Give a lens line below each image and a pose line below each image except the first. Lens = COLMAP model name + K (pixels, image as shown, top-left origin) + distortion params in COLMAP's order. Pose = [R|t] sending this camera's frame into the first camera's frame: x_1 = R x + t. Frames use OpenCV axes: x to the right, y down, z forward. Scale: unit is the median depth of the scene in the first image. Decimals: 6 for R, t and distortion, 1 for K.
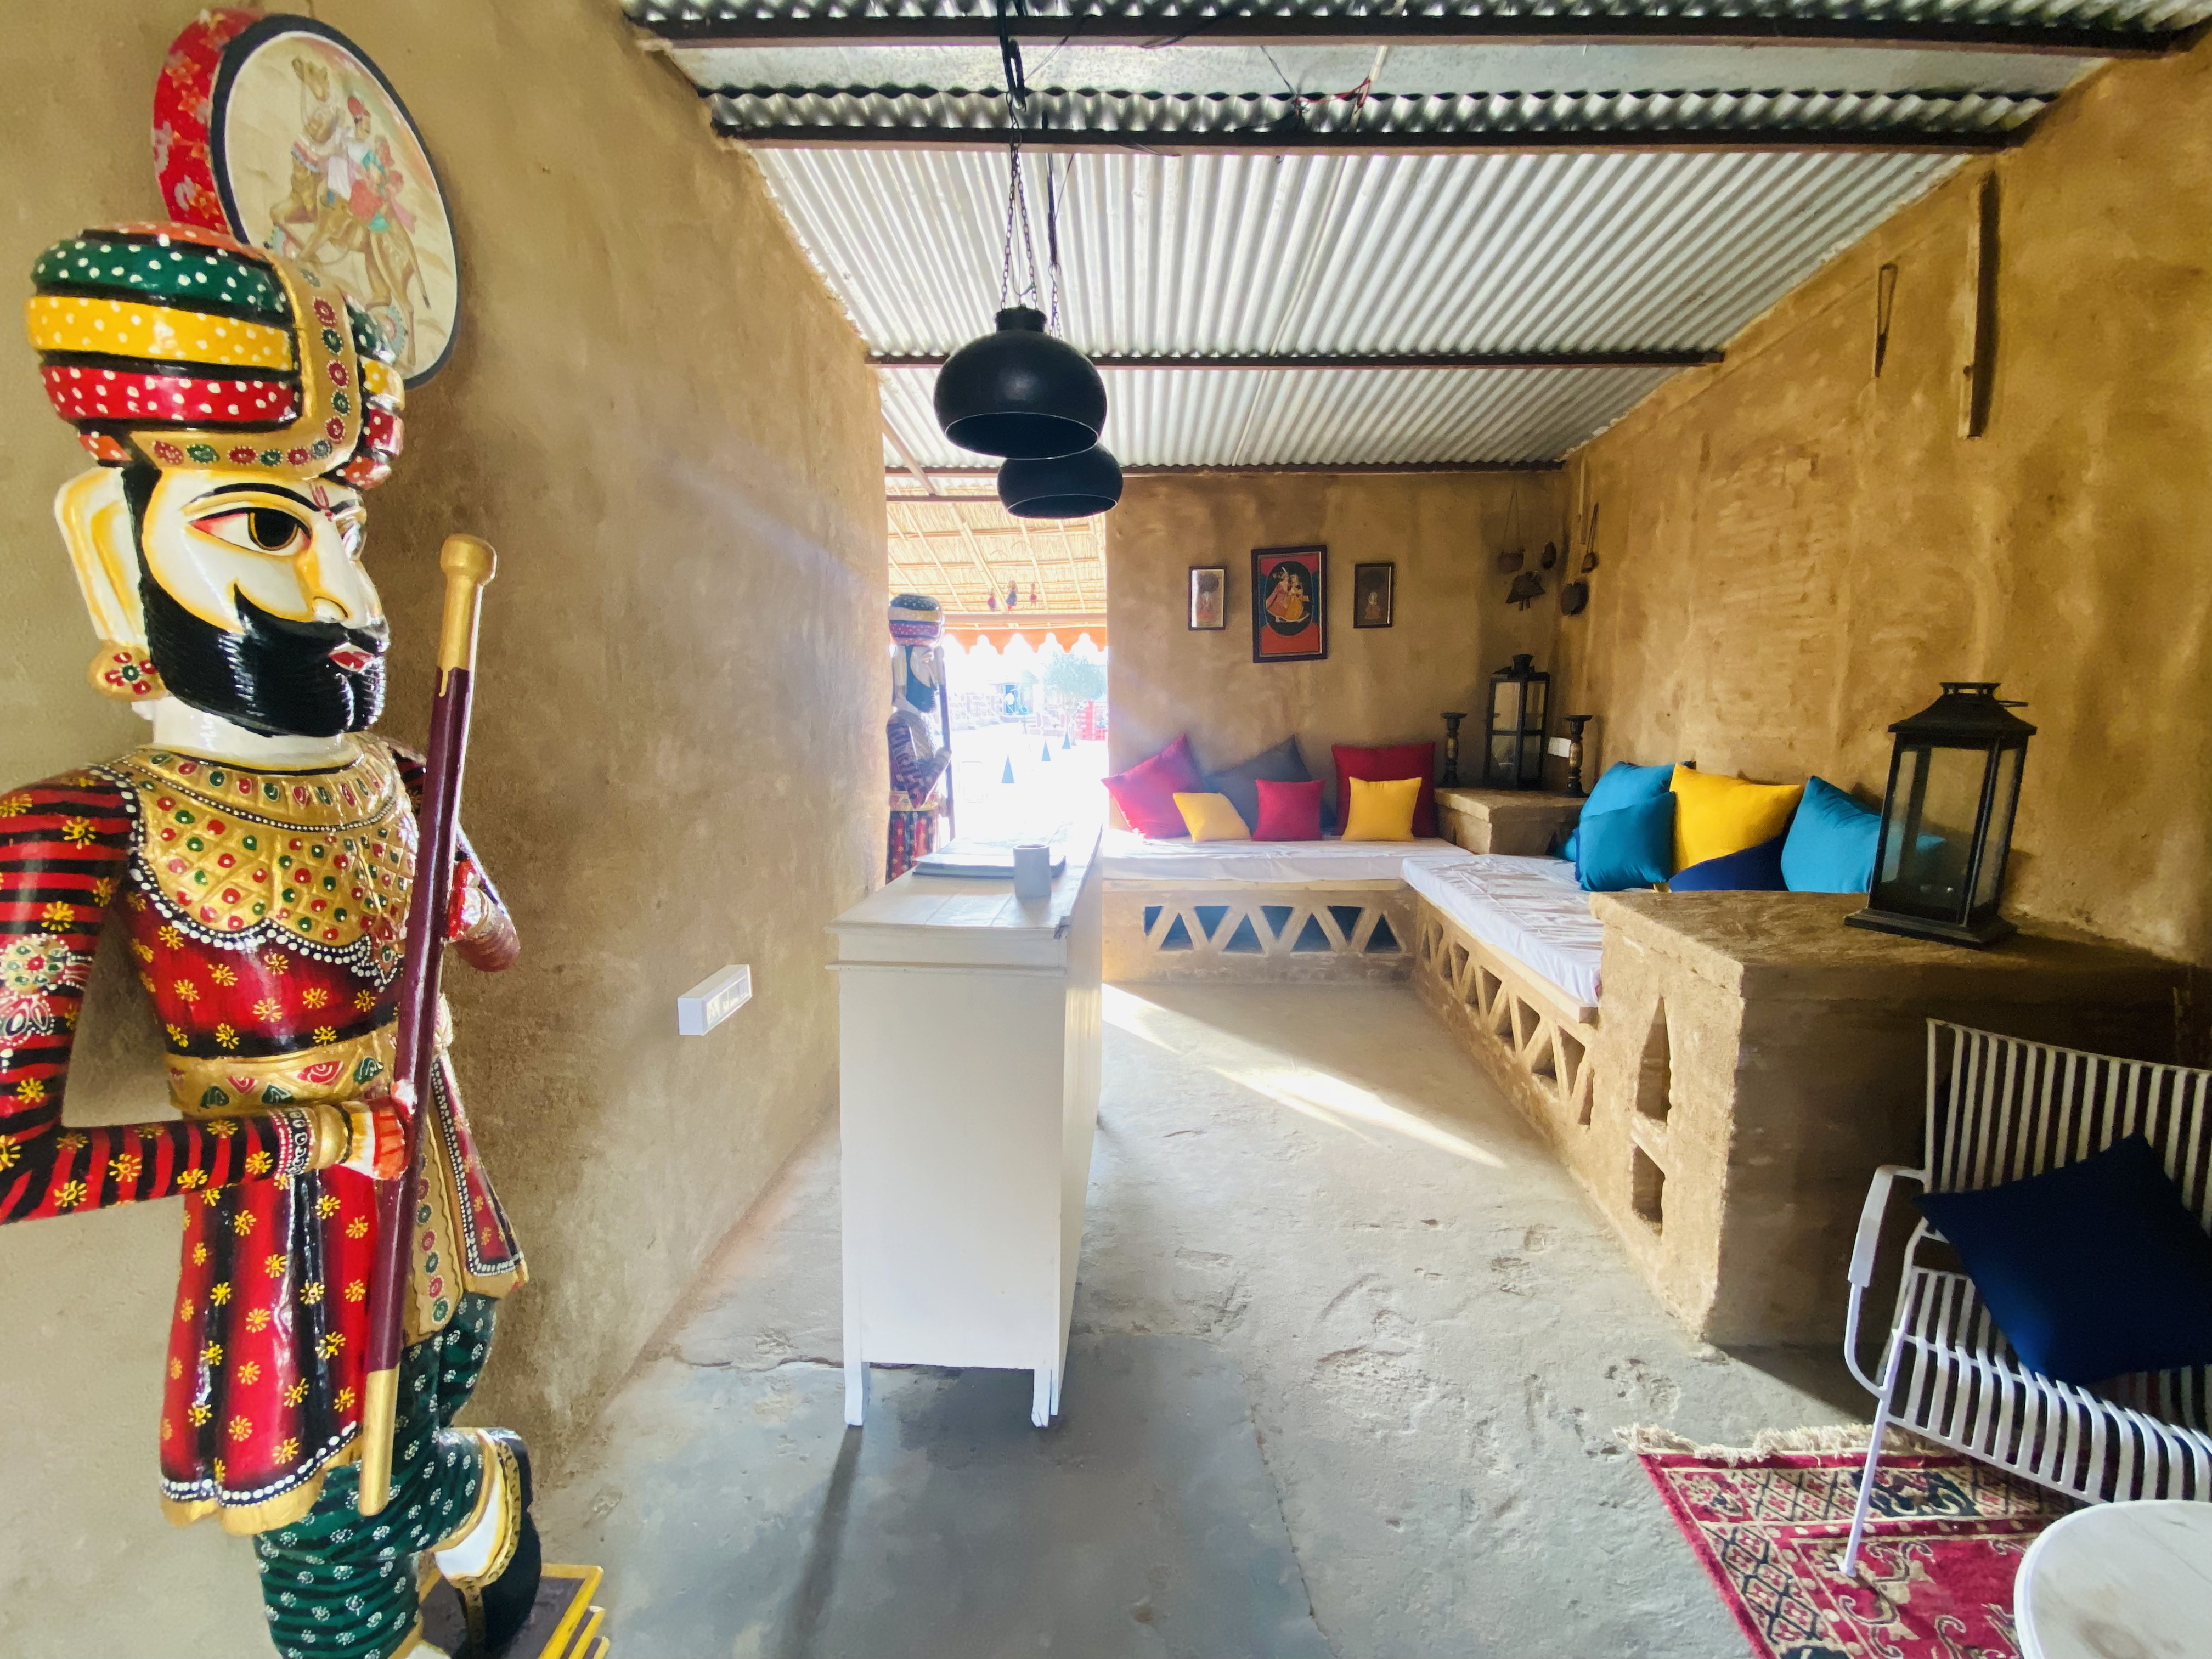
lens RADIAL K [[903.7, 0, 1110.0], [0, 903.7, 824.7], [0, 0, 1]] dist [0.019525, -0.020380]
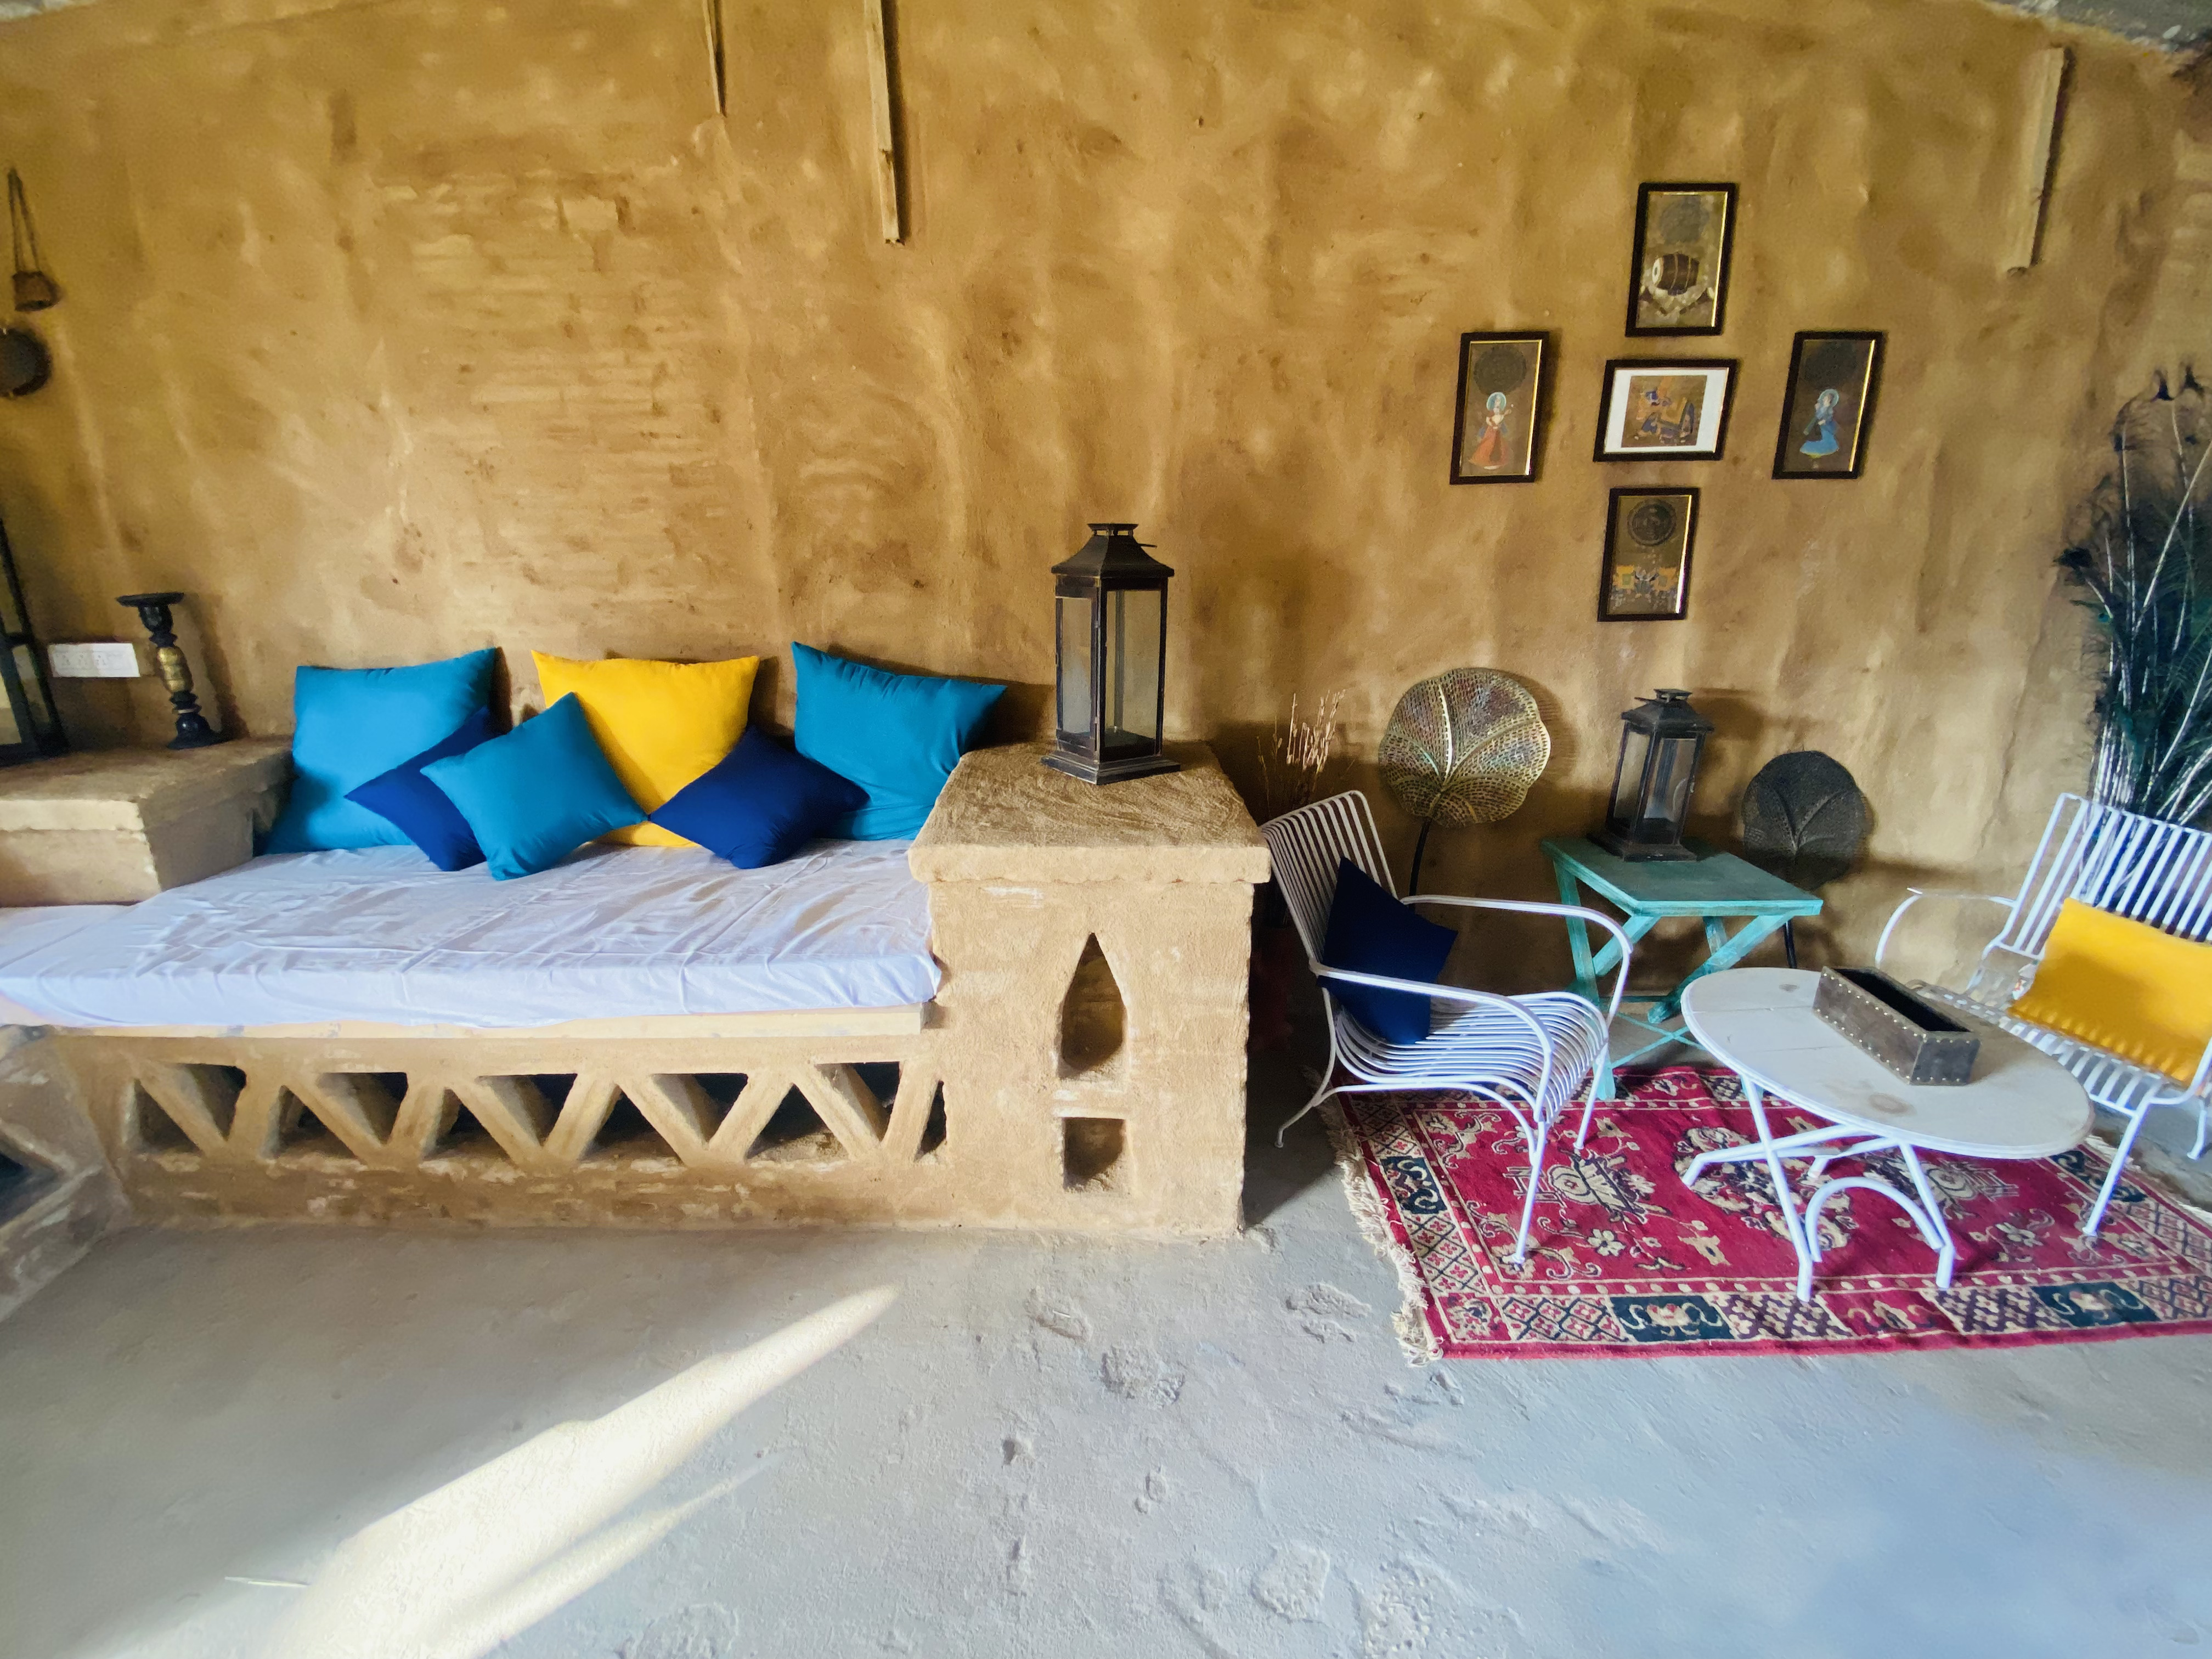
lens RADIAL K [[903.7, 0, 1110.0], [0, 903.7, 824.7], [0, 0, 1]] dist [0.019525, -0.020380]
pose [[-0.055175, -0.293529, 0.954357, -0.087457], [0.156541, 0.941449, 0.298610, -0.102915], [-0.986129, 0.165872, -0.005995, 0.777991]]
